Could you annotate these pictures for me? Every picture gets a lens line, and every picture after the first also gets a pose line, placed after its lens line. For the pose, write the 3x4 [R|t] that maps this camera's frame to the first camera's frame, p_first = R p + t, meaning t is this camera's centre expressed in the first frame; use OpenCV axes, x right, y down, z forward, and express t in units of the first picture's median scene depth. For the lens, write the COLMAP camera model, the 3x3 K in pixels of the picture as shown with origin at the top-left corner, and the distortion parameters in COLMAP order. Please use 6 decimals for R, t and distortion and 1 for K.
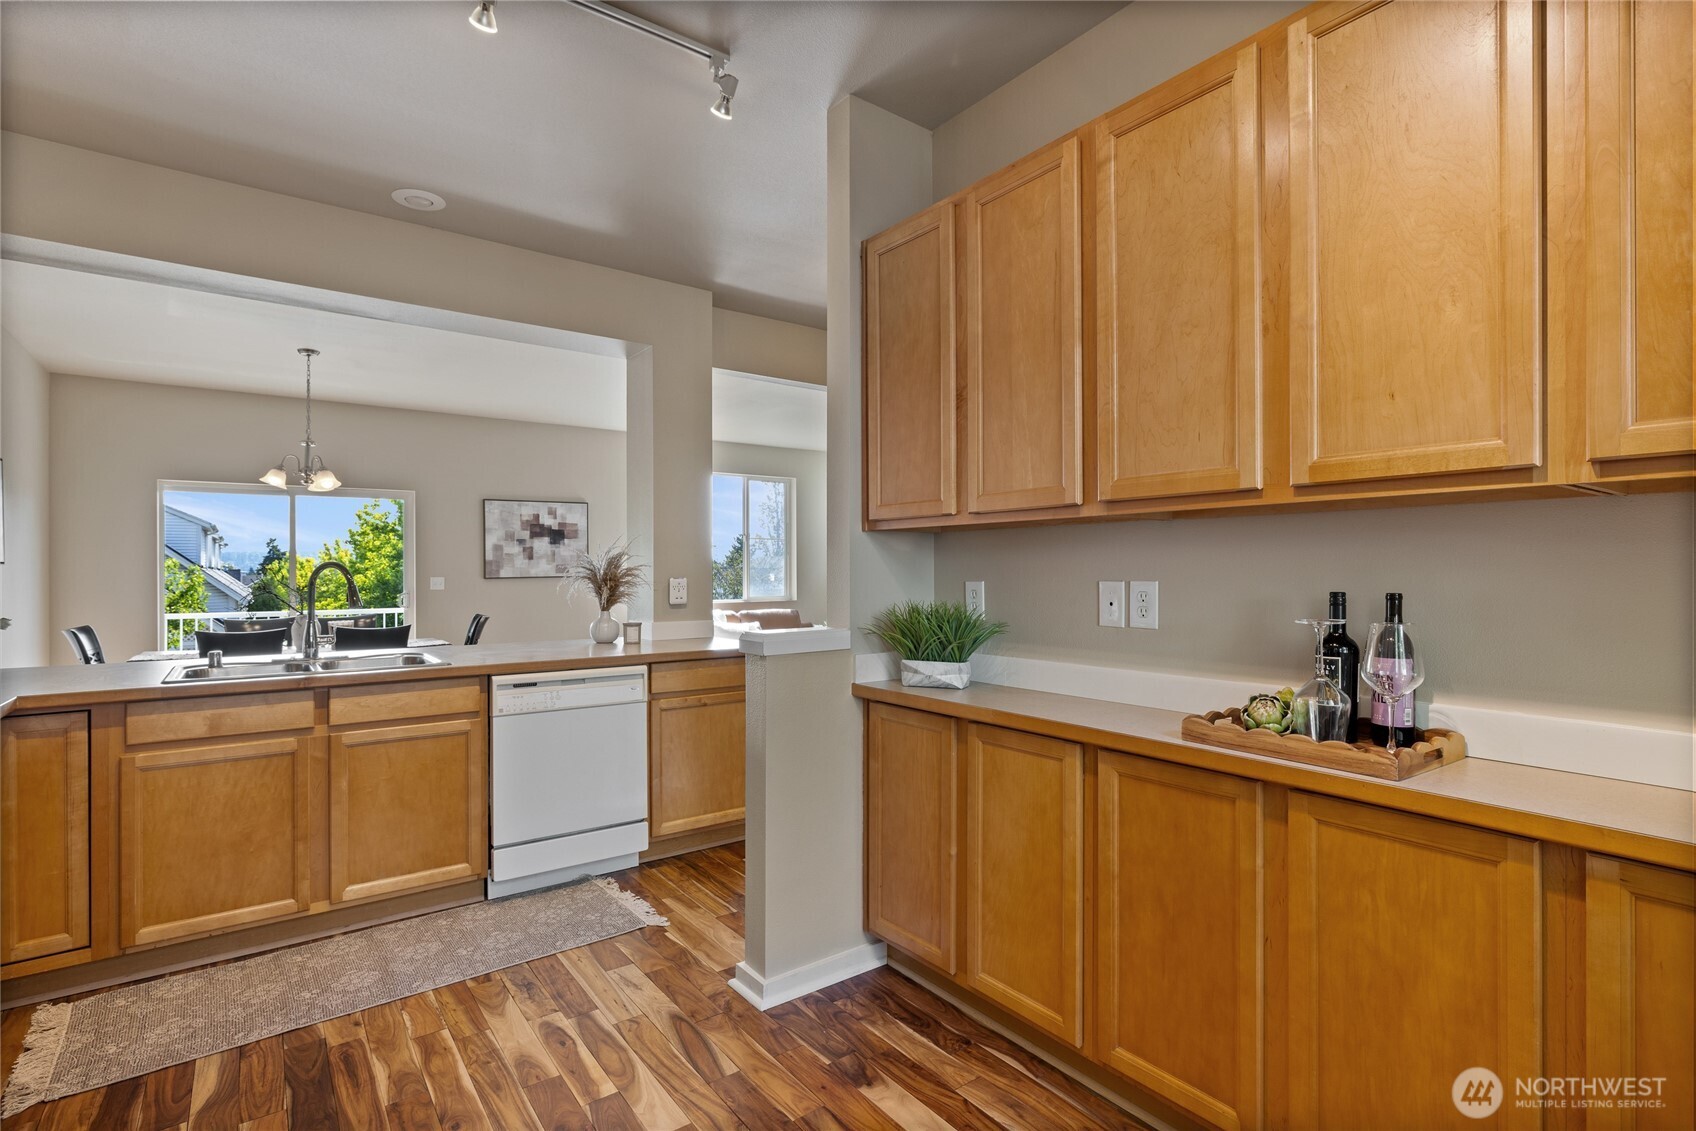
lens RADIAL K [[814.6, 0, 846.9], [0, 814.6, 570.3], [0, 0, 1]] dist [-0.002232, 0.001328]
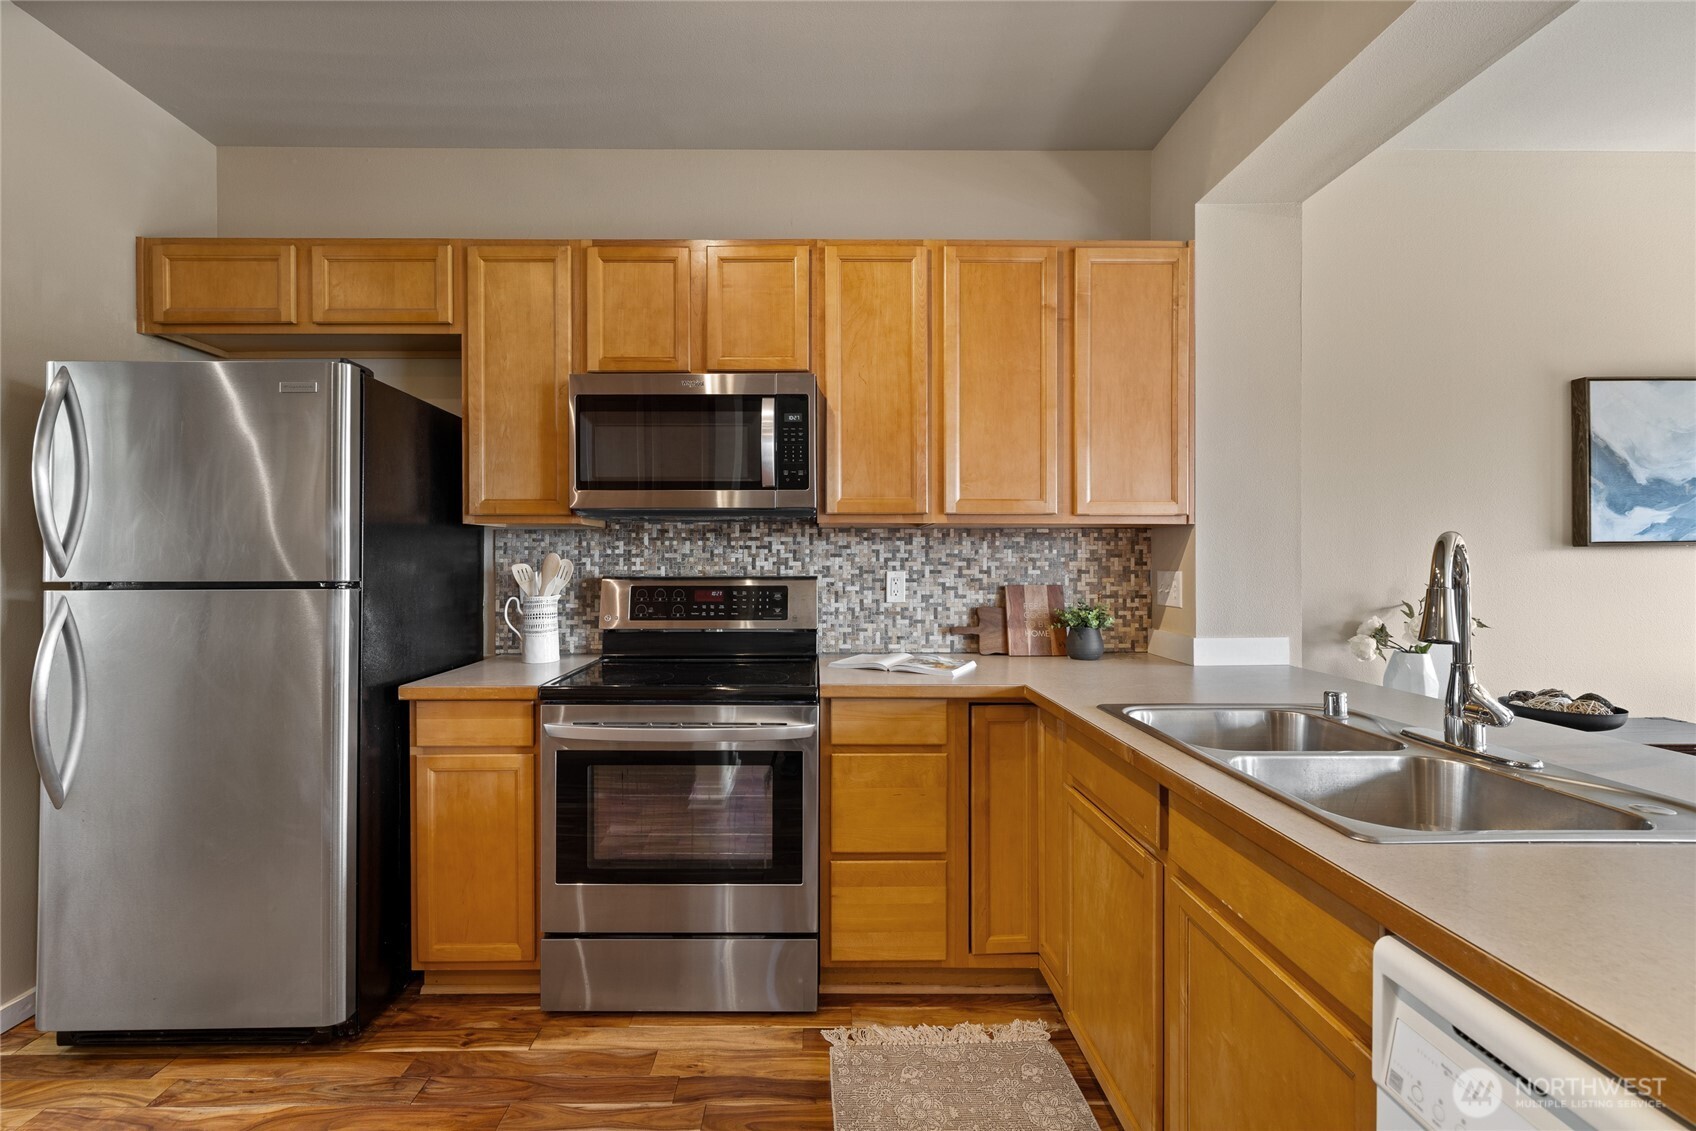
lens RADIAL K [[730.3, 0, 819.7], [0, 730.3, 562.2], [0, 0, 1]] dist [0.001679, 0.000373]
pose [[-0.588929, 0.004915, -0.808170, -0.122645], [0.003308, 0.999988, 0.003671, 0.002765], [0.808178, -0.000511, -0.588938, 0.977782]]
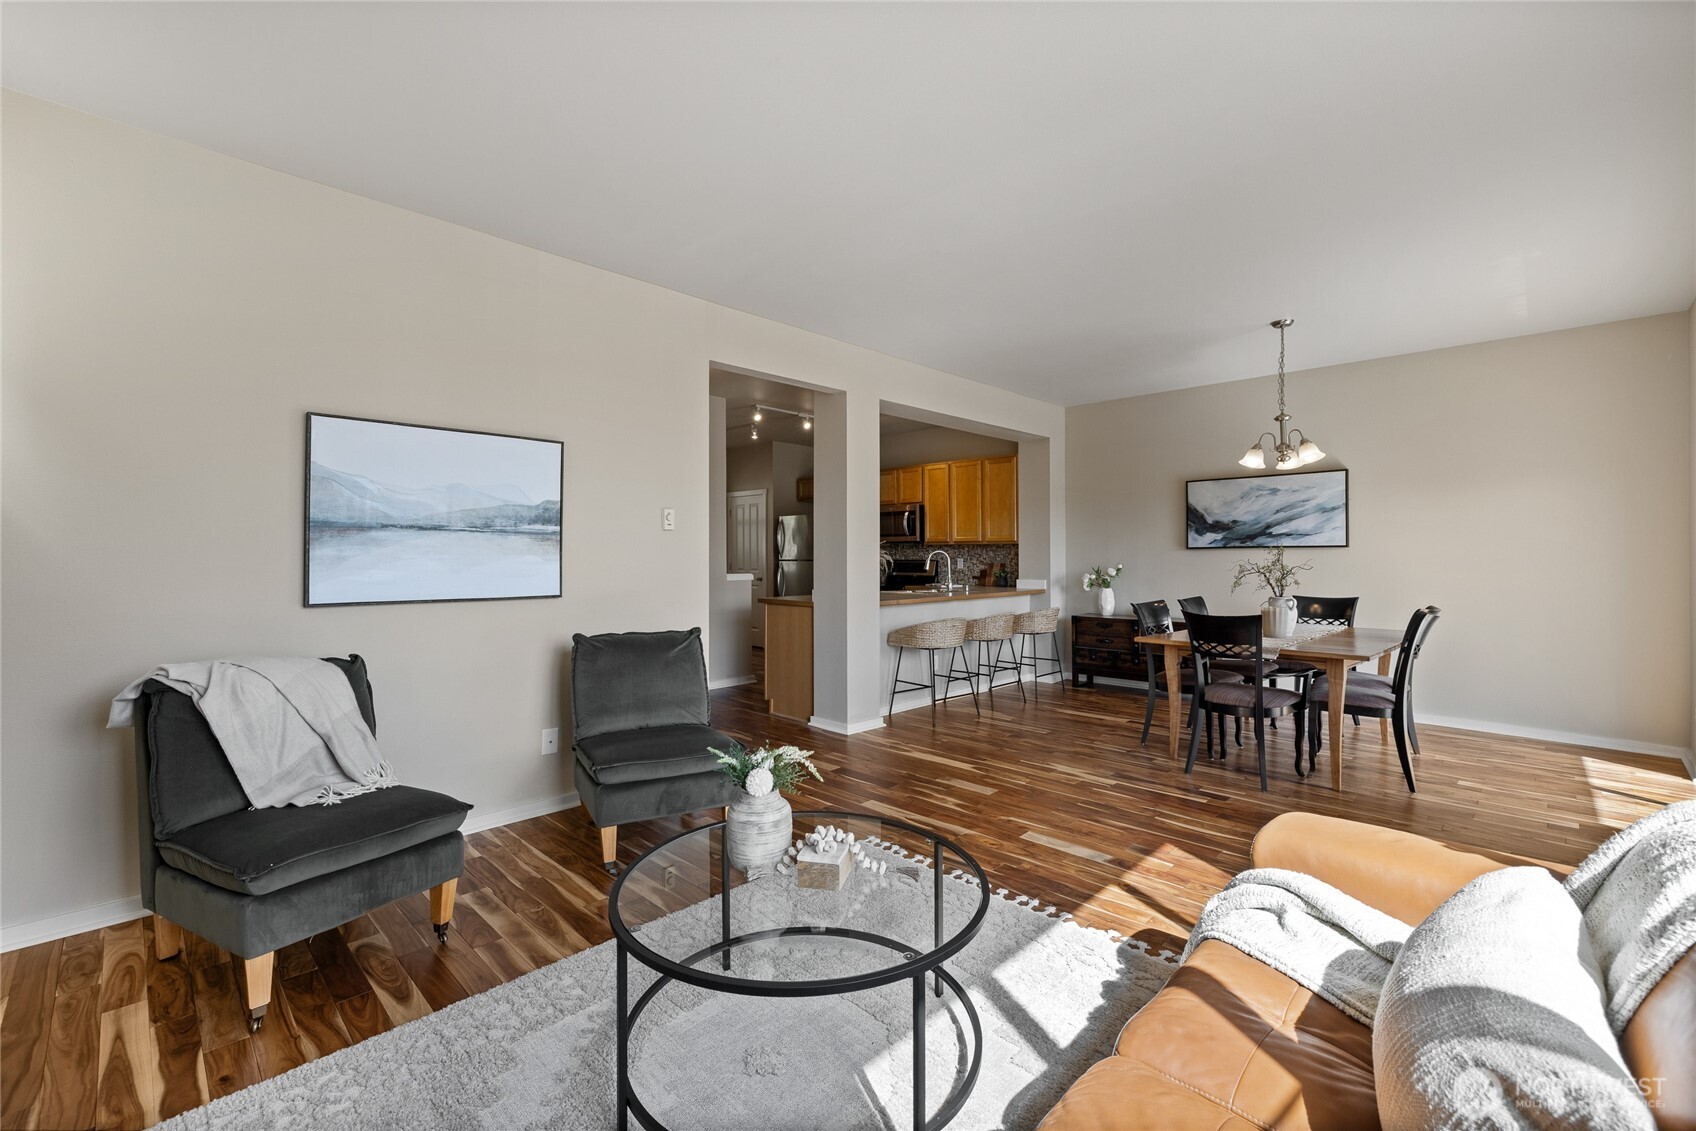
lens RADIAL K [[712.7, 0, 839.8], [0, 712.7, 558.7], [0, 0, 1]] dist [0.000659, 0.000079]
pose [[-0.988681, 0.004347, -0.149969, -0.035556], [0.003897, 0.999987, 0.003294, 0.007460], [0.149981, 0.002673, -0.988685, 3.083476]]
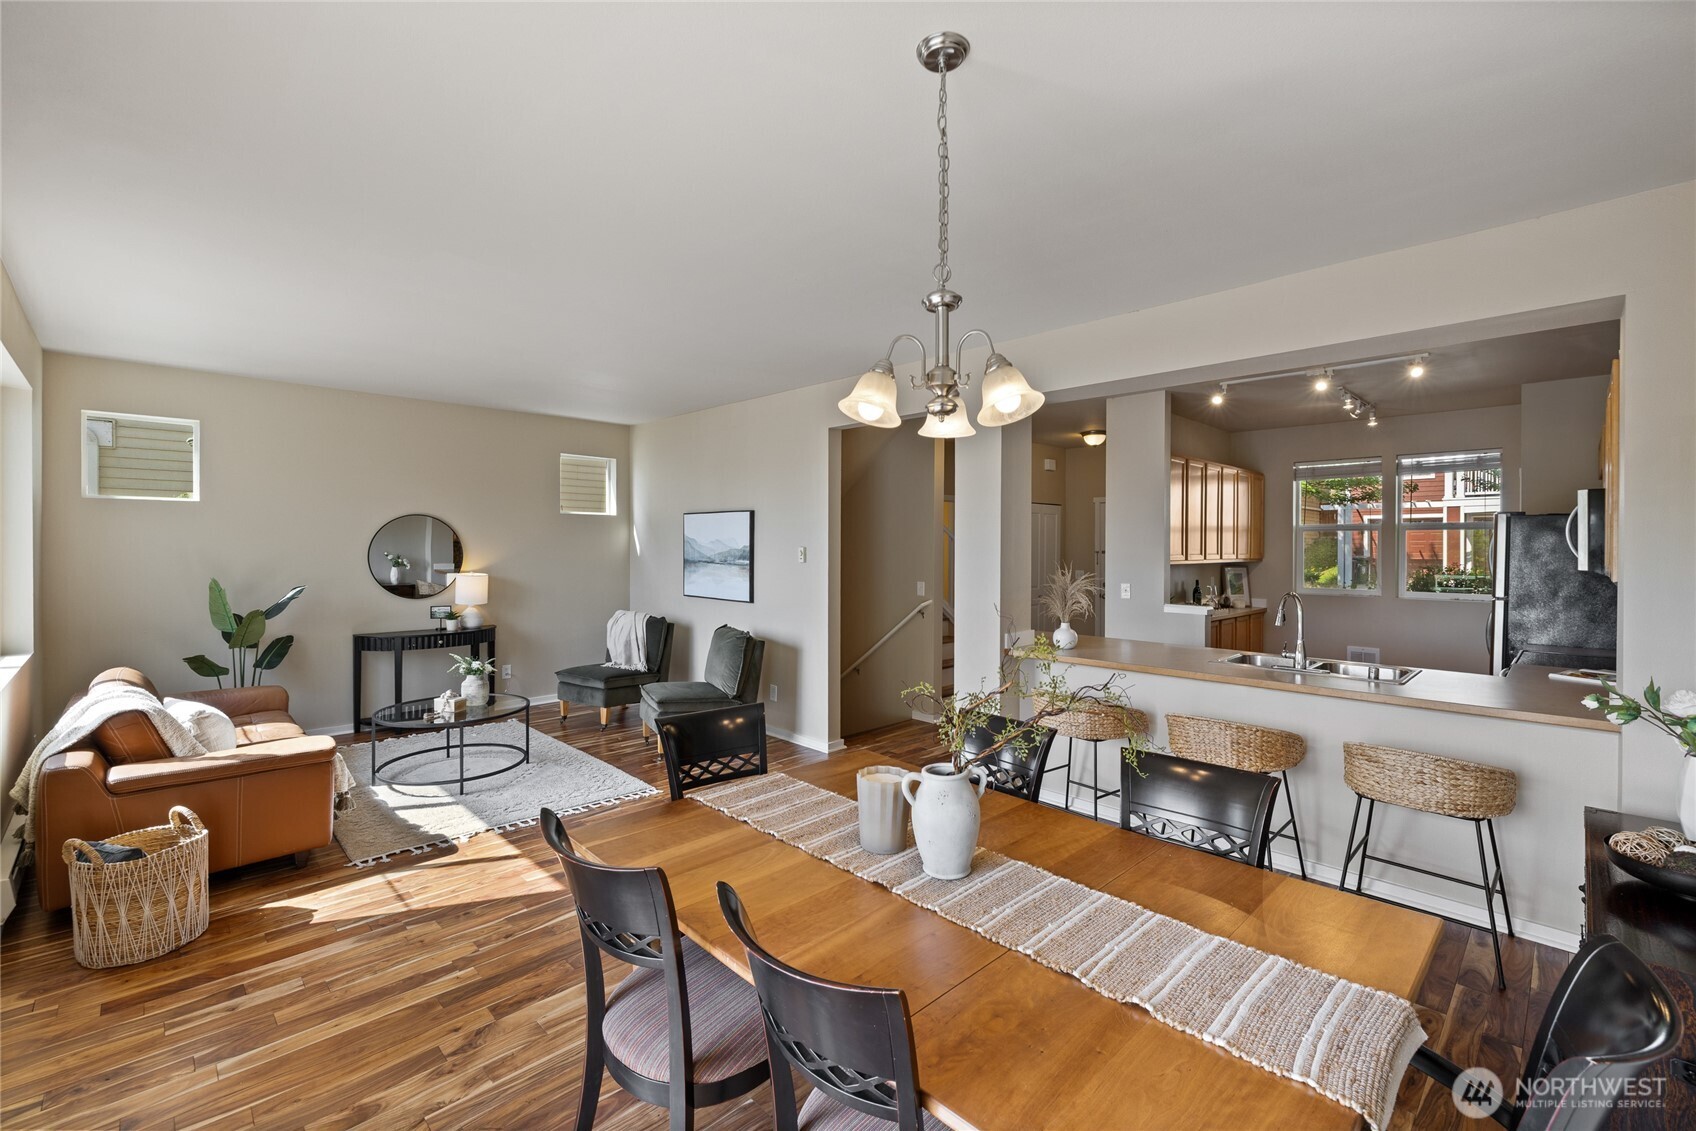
lens RADIAL K [[724.3, 0, 845.4], [0, 724.3, 565.8], [0, 0, 1]] dist [0.002242, 0.000309]
pose [[-0.138139, -0.029419, 0.989976, -1.727825], [-0.006265, 0.999565, 0.028830, -0.086925], [-0.990393, -0.002220, -0.138263, 1.898805]]
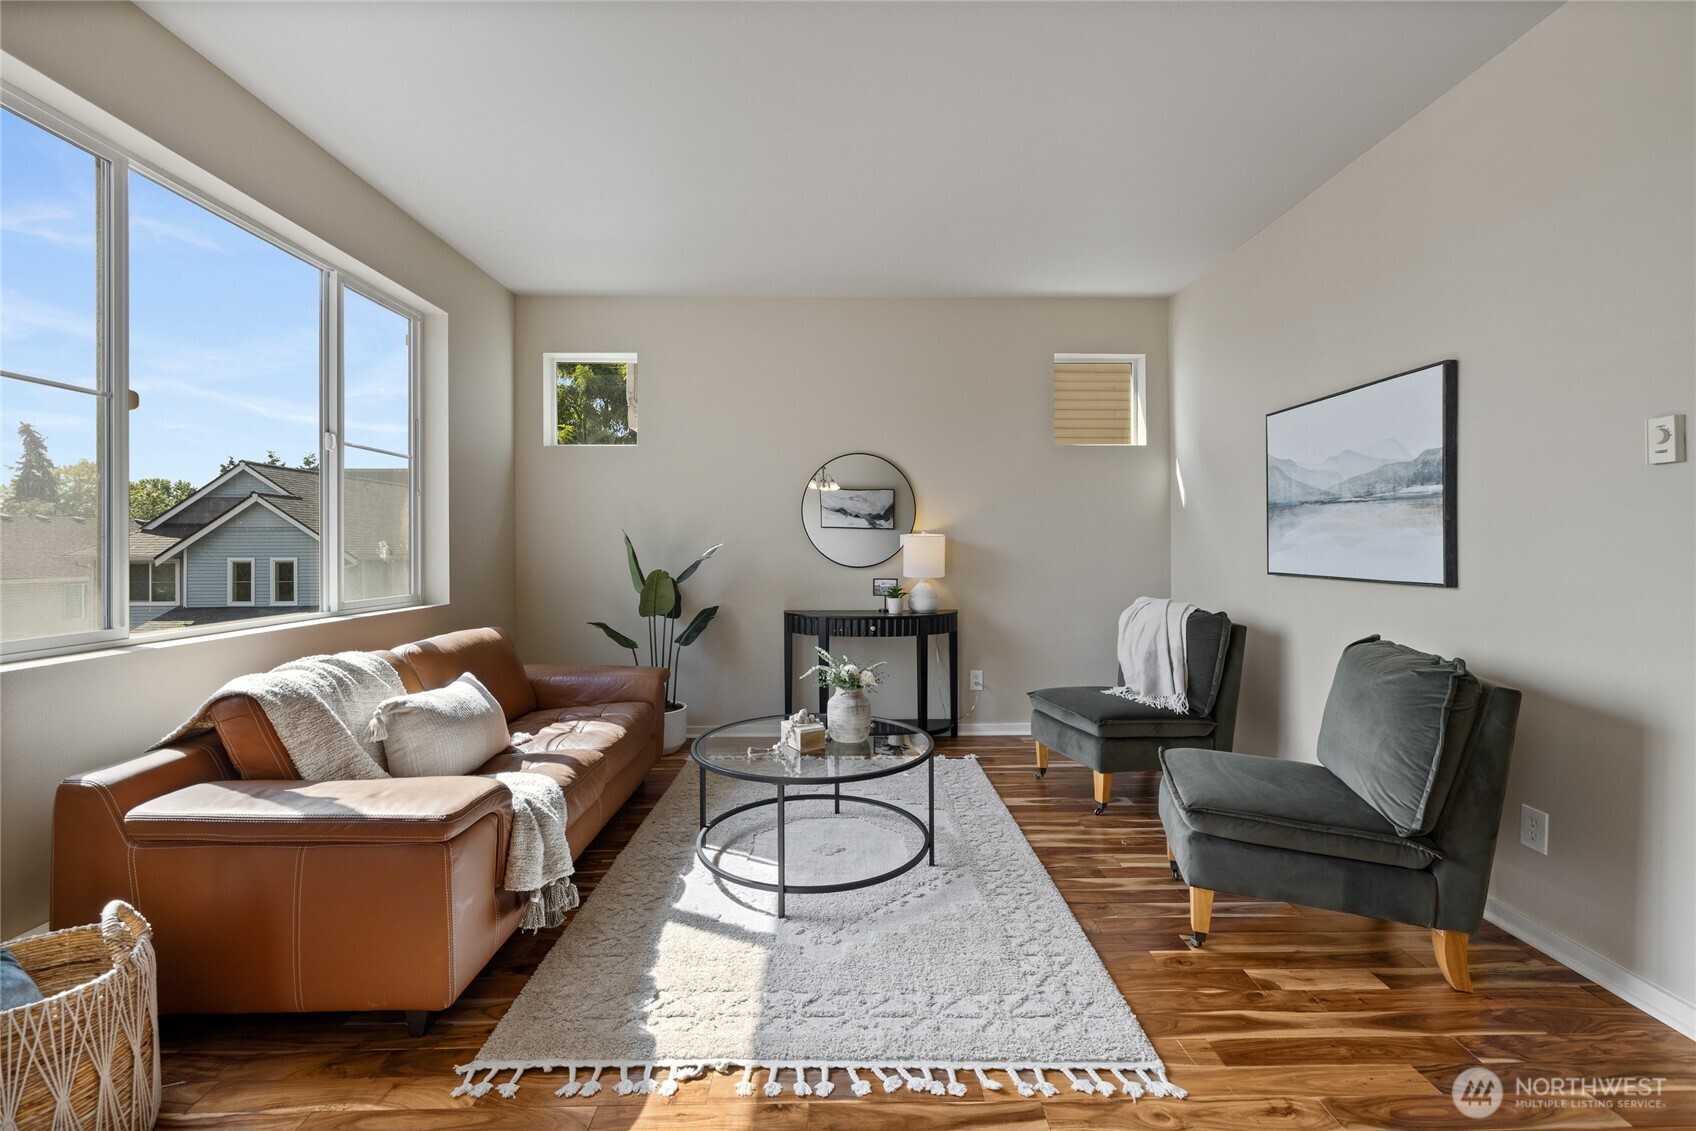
lens RADIAL K [[718.9, 0, 848.8], [0, 718.9, 544.1], [0, 0, 1]] dist [0.001069, 0.000473]
pose [[0.584374, 0.000297, 0.811484, -0.791000], [0.002165, 0.999996, -0.001925, 0.023313], [-0.811481, 0.002882, 0.584371, 1.954025]]
